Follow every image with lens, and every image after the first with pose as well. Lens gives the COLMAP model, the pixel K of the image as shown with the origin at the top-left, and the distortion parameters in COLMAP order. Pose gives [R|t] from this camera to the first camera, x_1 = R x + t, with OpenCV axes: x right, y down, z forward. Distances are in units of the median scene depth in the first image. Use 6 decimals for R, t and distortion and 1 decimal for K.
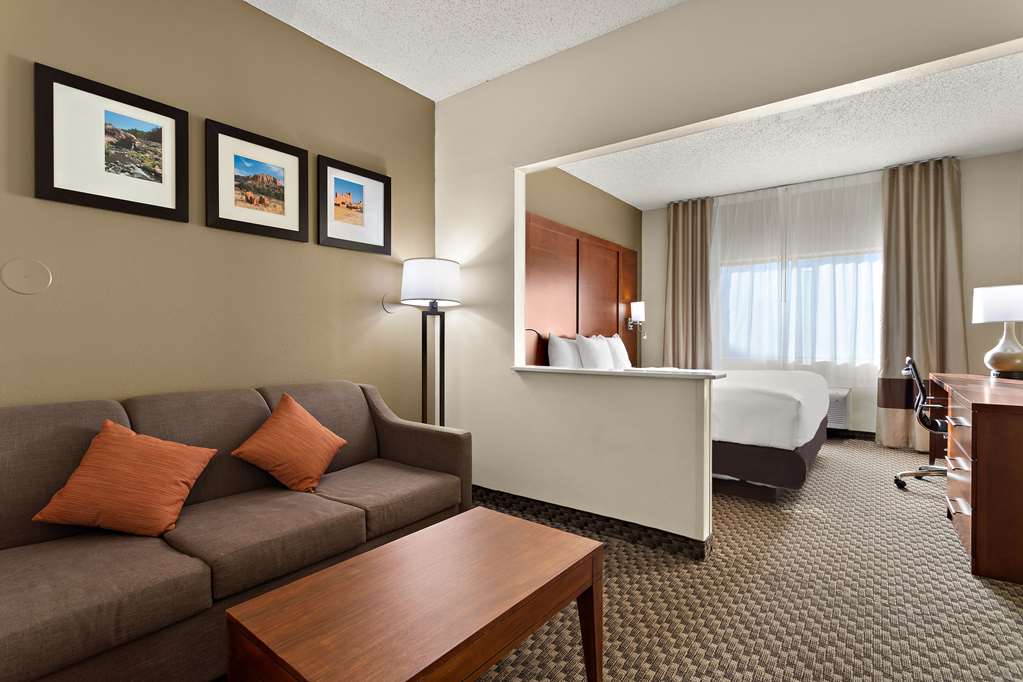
lens RADIAL K [[492.8, 0, 501.3], [0, 492.8, 339.4], [0, 0, 1]] dist [-0.019968, -0.000679]
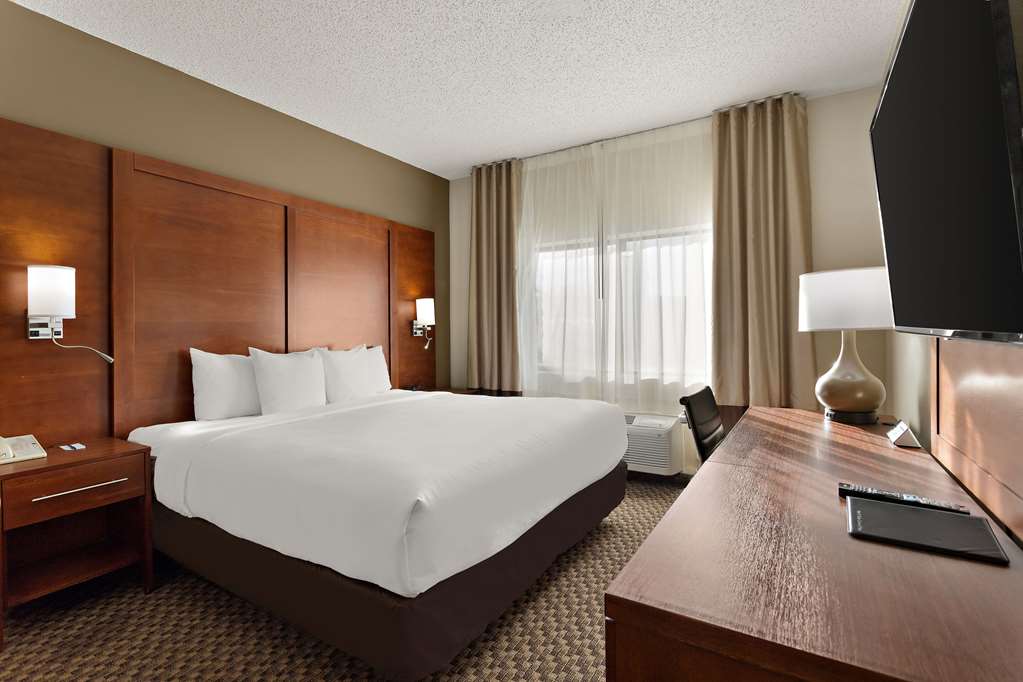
lens RADIAL K [[492.8, 0, 512.0], [0, 492.8, 341.2], [0, 0, 1]] dist [-0.019968, -0.000679]
pose [[0.991753, -0.010967, 0.127690, 0.357165], [0.009954, 0.999914, 0.008570, -0.020531], [-0.127773, -0.007228, 0.991777, 0.284087]]
